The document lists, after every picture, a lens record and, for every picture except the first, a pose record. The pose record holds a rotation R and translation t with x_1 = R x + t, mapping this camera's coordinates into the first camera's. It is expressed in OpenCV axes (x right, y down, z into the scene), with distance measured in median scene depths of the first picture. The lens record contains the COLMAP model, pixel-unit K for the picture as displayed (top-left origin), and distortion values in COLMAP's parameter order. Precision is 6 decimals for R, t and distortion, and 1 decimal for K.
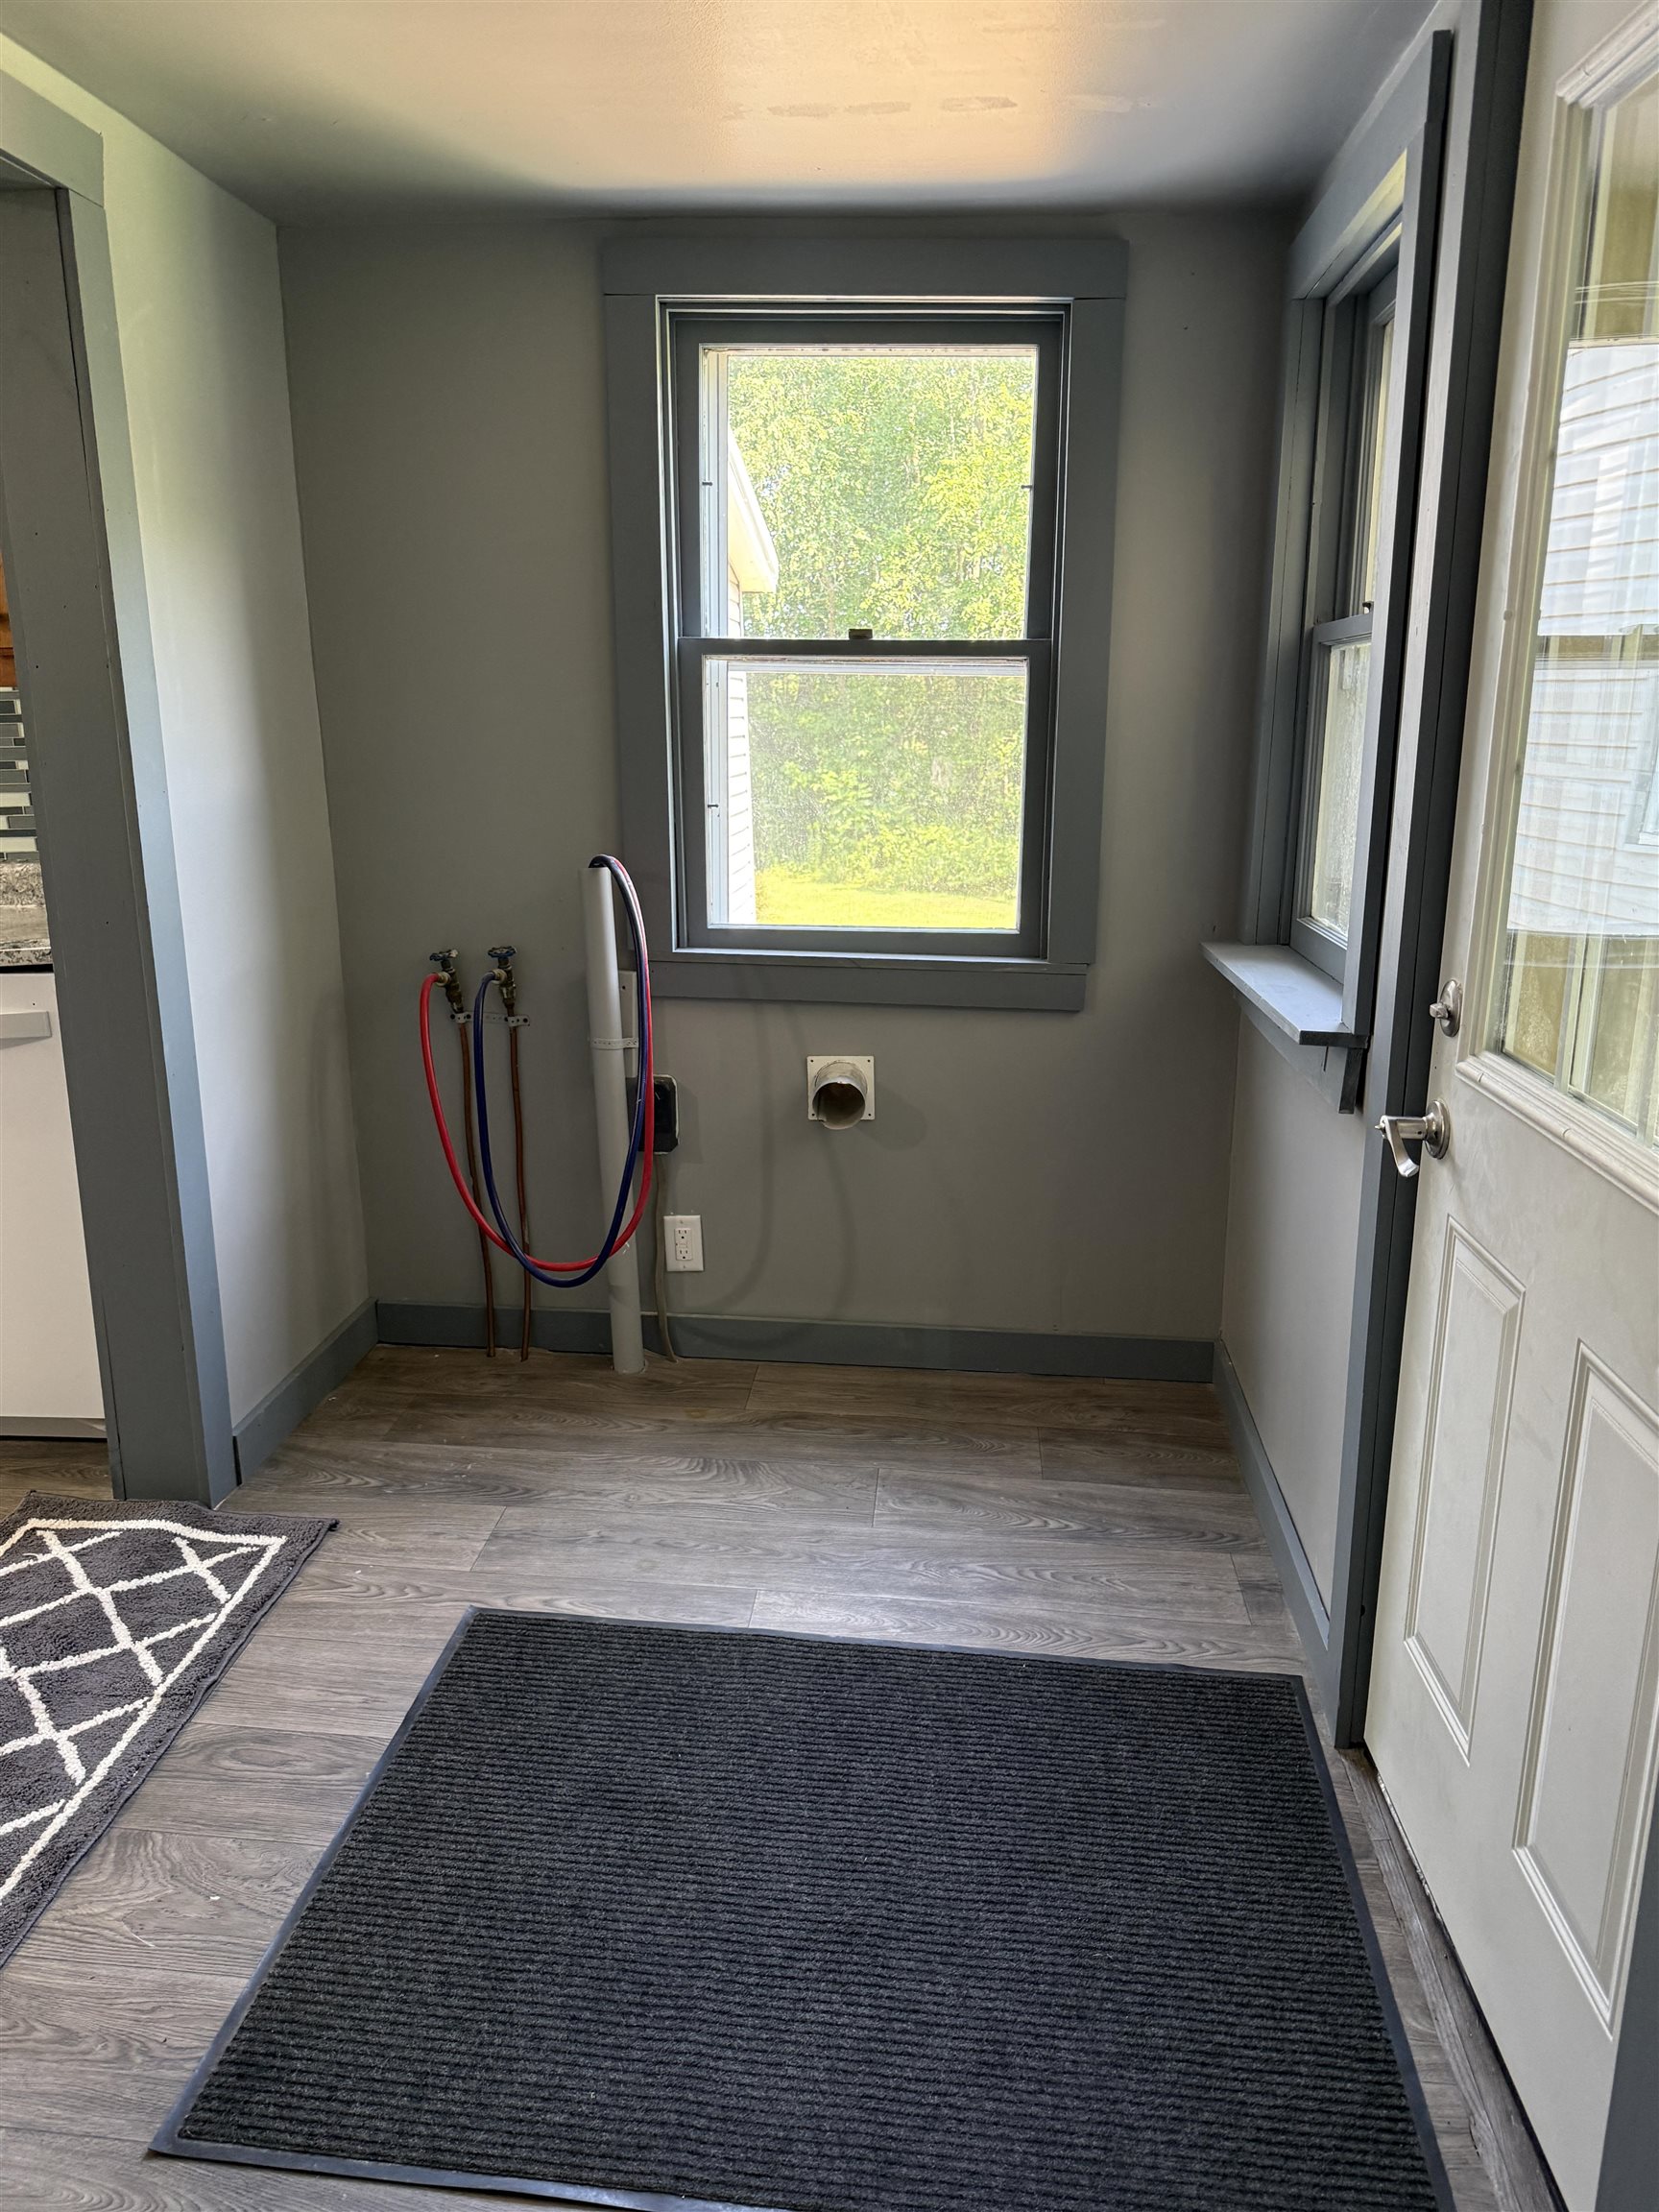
lens RADIAL K [[1558.1, 0, 832.5], [0, 1558.1, 1113.1], [0, 0, 1]] dist [0.059289, -0.060221]
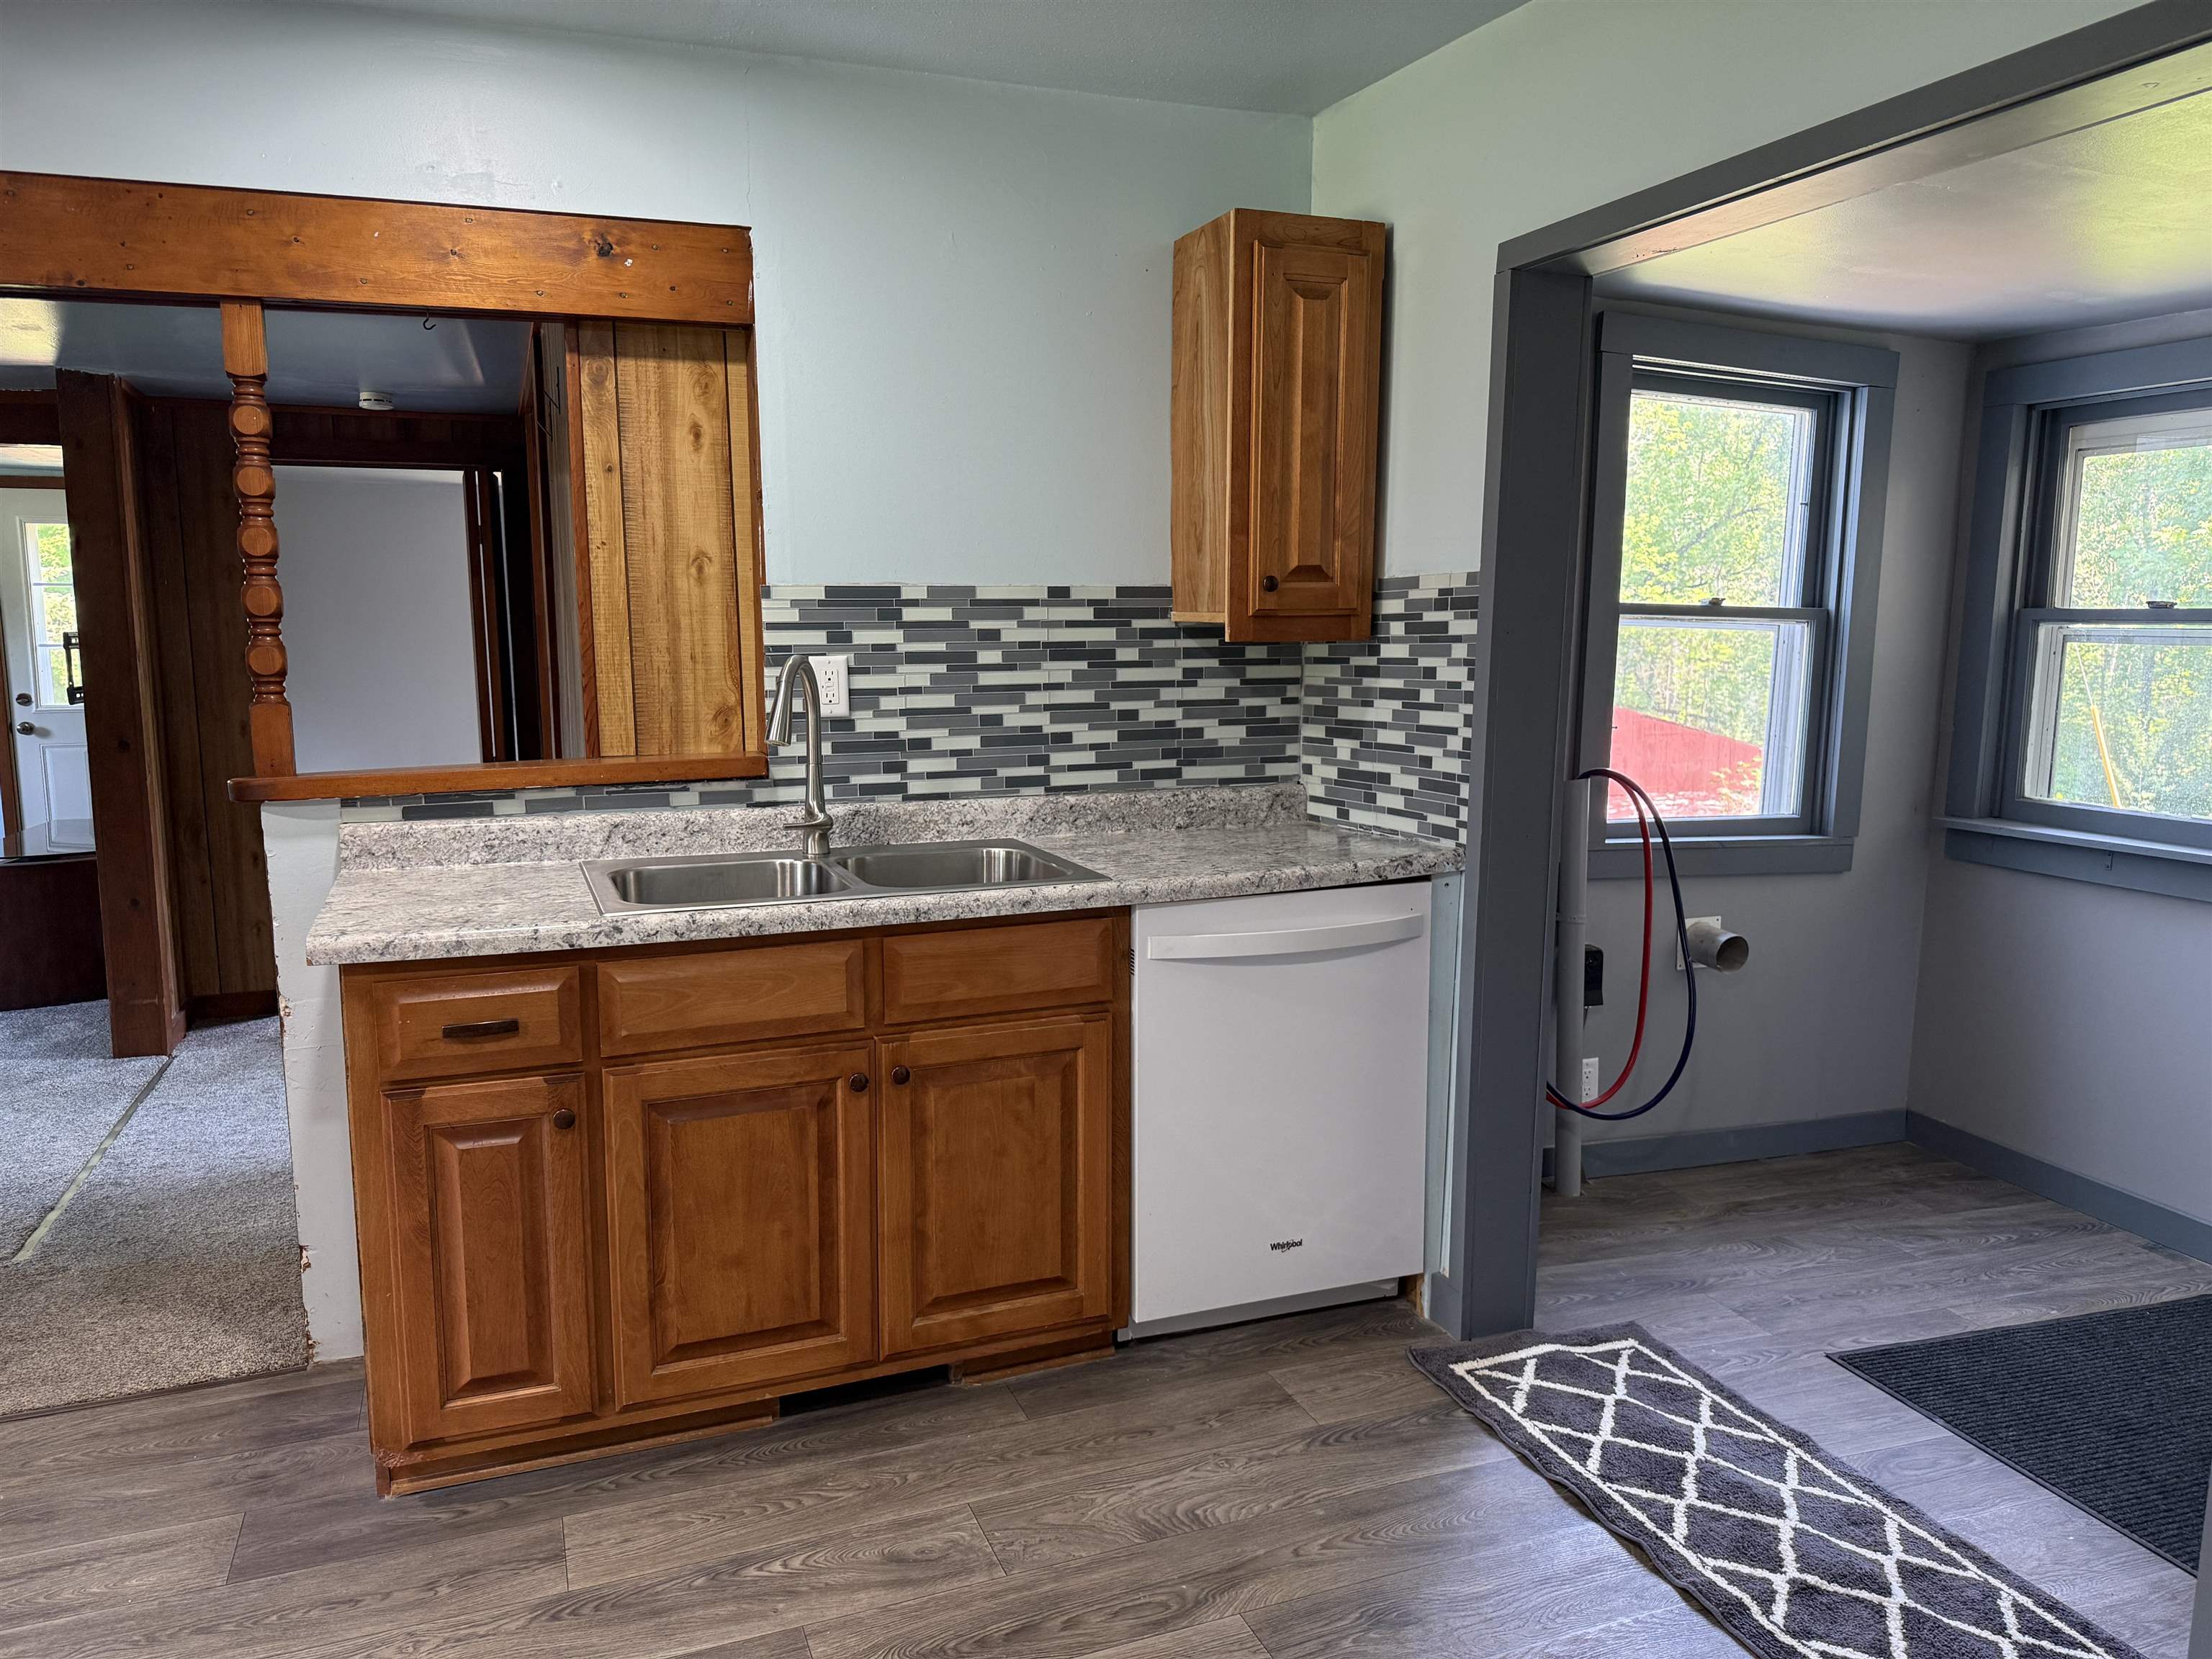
lens RADIAL K [[1558.1, 0, 1121.7], [0, 1558.1, 845.3], [0, 0, 1]] dist [0.059289, -0.060221]
pose [[0.899644, -0.055379, 0.433099, -1.090516], [0.106800, 0.989703, -0.095296, -0.026667], [-0.423362, 0.131987, 0.896295, 0.039805]]
